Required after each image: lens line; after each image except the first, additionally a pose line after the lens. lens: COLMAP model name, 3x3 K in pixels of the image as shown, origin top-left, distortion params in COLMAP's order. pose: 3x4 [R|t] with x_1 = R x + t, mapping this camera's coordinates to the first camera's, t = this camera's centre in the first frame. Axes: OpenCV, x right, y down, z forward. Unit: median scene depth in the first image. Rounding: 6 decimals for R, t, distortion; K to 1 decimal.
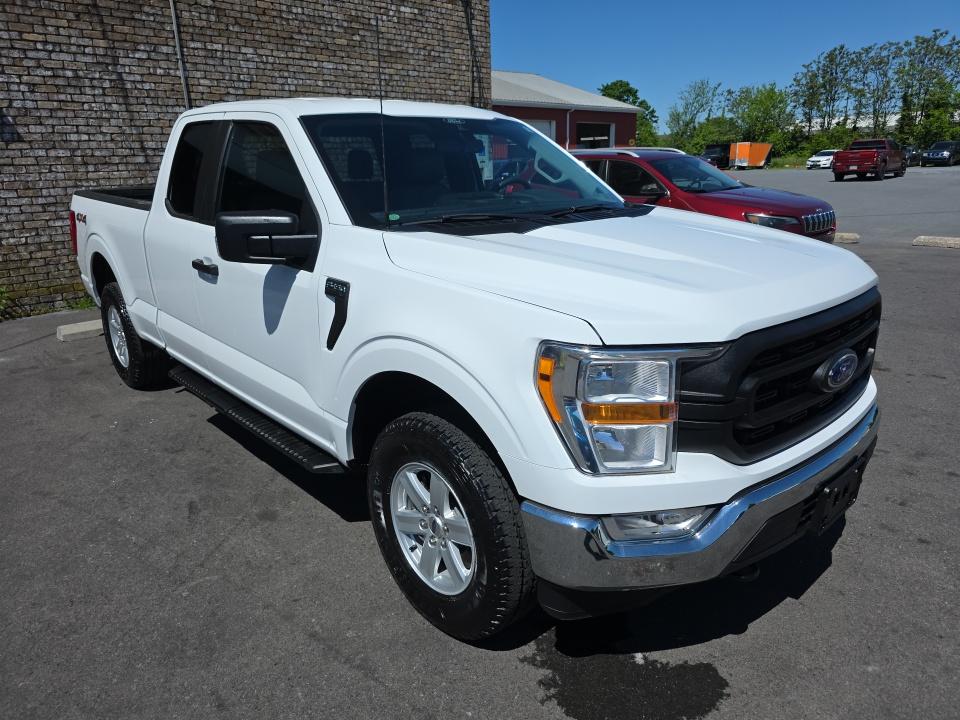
lens RADIAL K [[644.6, 0, 480.0], [0, 644.6, 360.0], [0, 0, 1]] dist [0.019138, -0.023596]
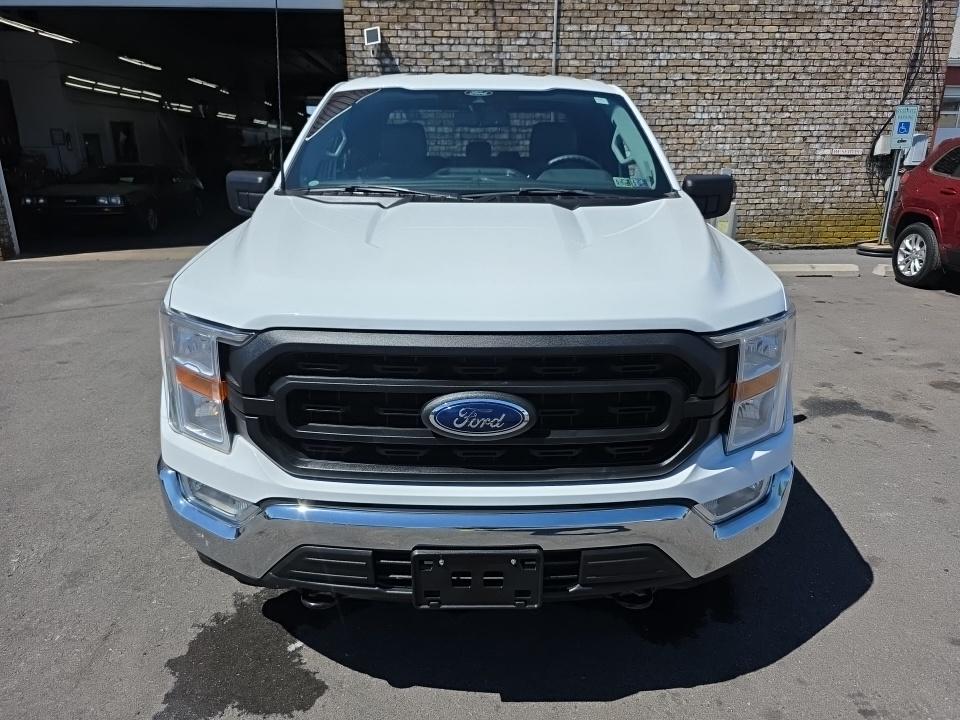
lens RADIAL K [[645.8, 0, 480.0], [0, 645.8, 360.0], [0, 0, 1]] dist [0.029122, -0.025095]
pose [[0.745383, 0.227780, -0.626515, 0.252363], [-0.210436, 0.972158, 0.103083, -0.030701], [0.632551, 0.055006, 0.772563, 0.102995]]
